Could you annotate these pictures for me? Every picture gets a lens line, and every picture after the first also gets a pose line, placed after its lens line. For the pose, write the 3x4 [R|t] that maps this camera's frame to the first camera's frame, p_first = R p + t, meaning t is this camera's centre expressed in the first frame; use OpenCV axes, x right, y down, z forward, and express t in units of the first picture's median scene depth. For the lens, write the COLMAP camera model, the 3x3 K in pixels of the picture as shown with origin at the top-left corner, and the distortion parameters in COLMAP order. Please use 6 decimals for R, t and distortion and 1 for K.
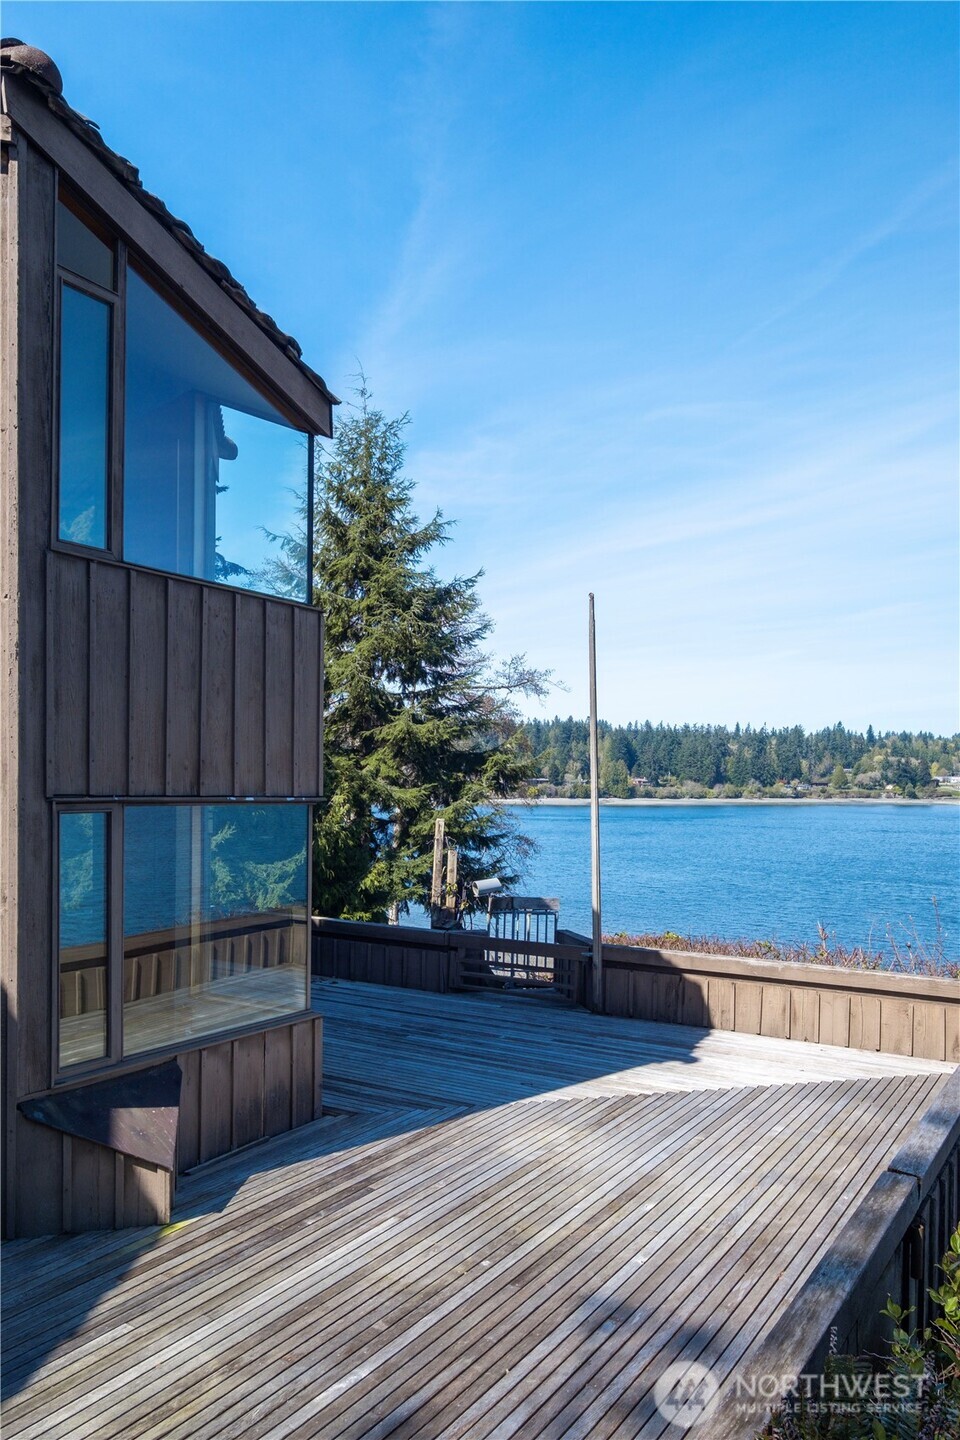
lens RADIAL K [[1046.8, 0, 480.5], [0, 1046.8, 786.6], [0, 0, 1]] dist [-0.010291, 0.002801]
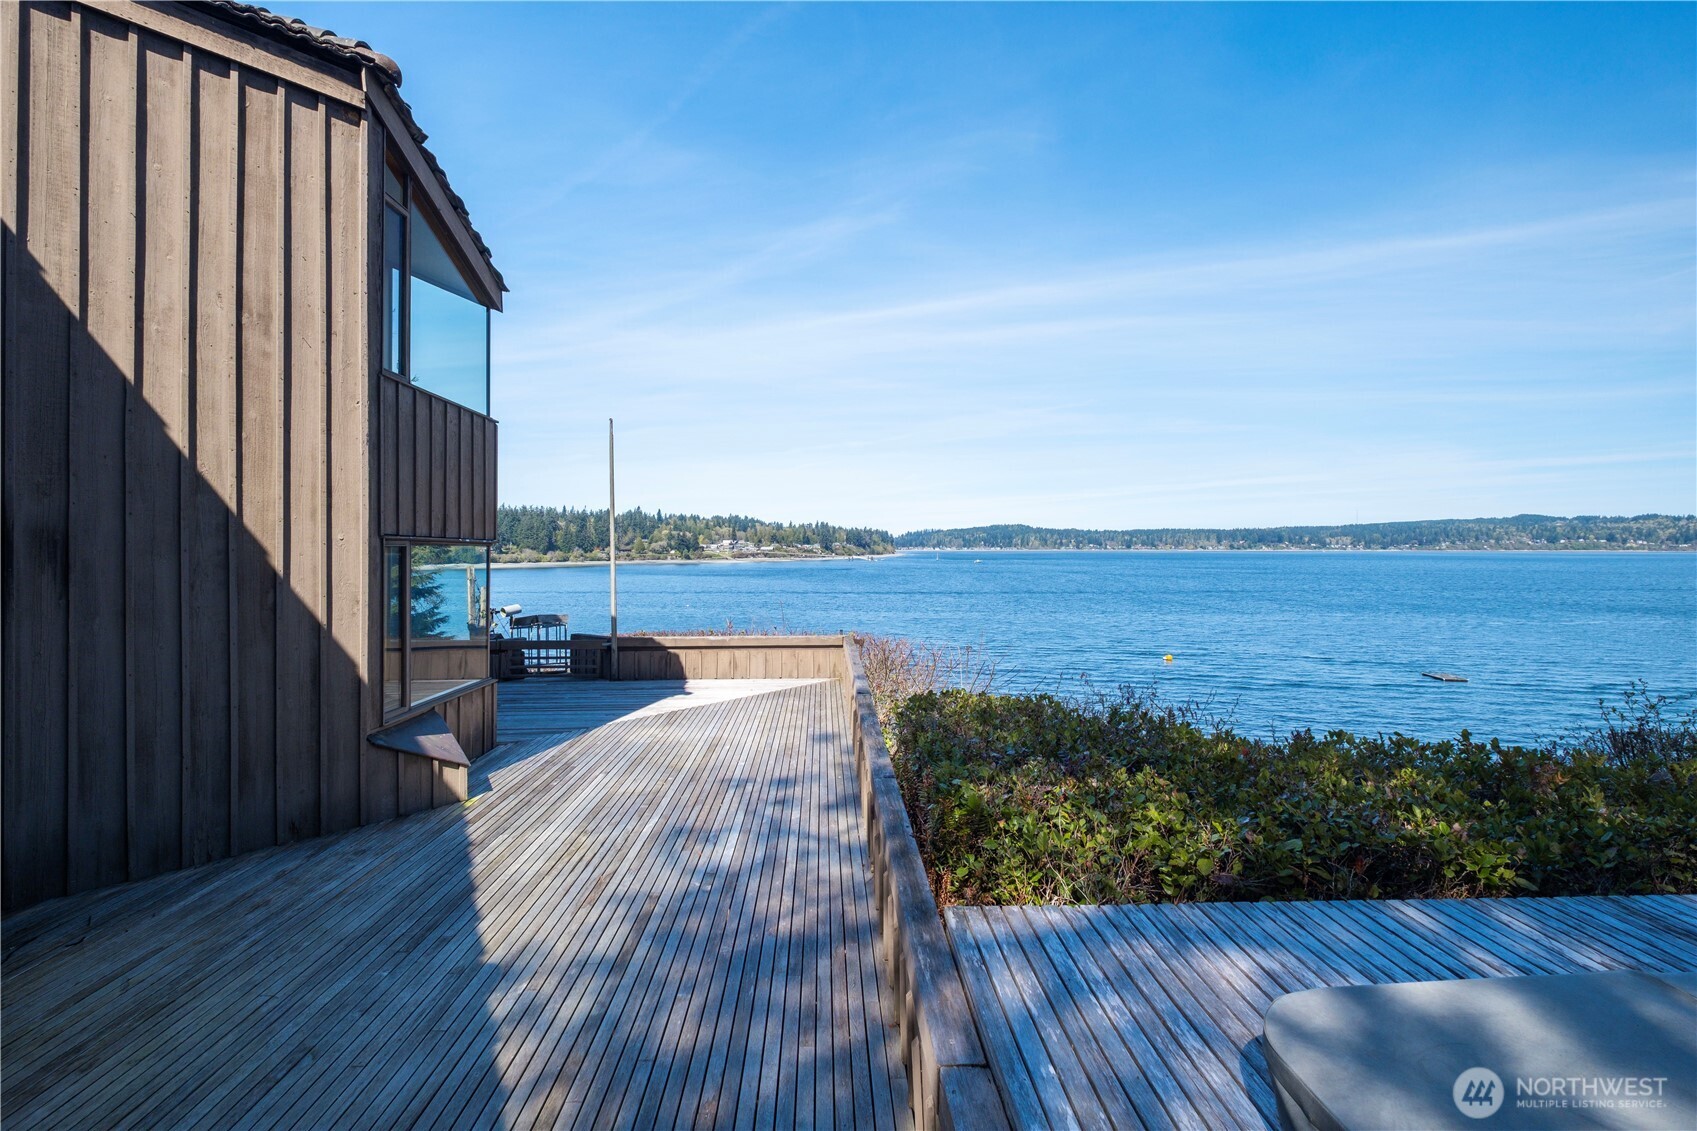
lens RADIAL K [[761.0, 0, 848.5], [0, 761.0, 565.5], [0, 0, 1]] dist [-0.001110, -0.001153]
pose [[0.819104, -0.023859, 0.573148, -0.476476], [0.014797, 0.999681, 0.020468, 0.039802], [-0.573454, -0.008285, 0.819196, -0.299790]]
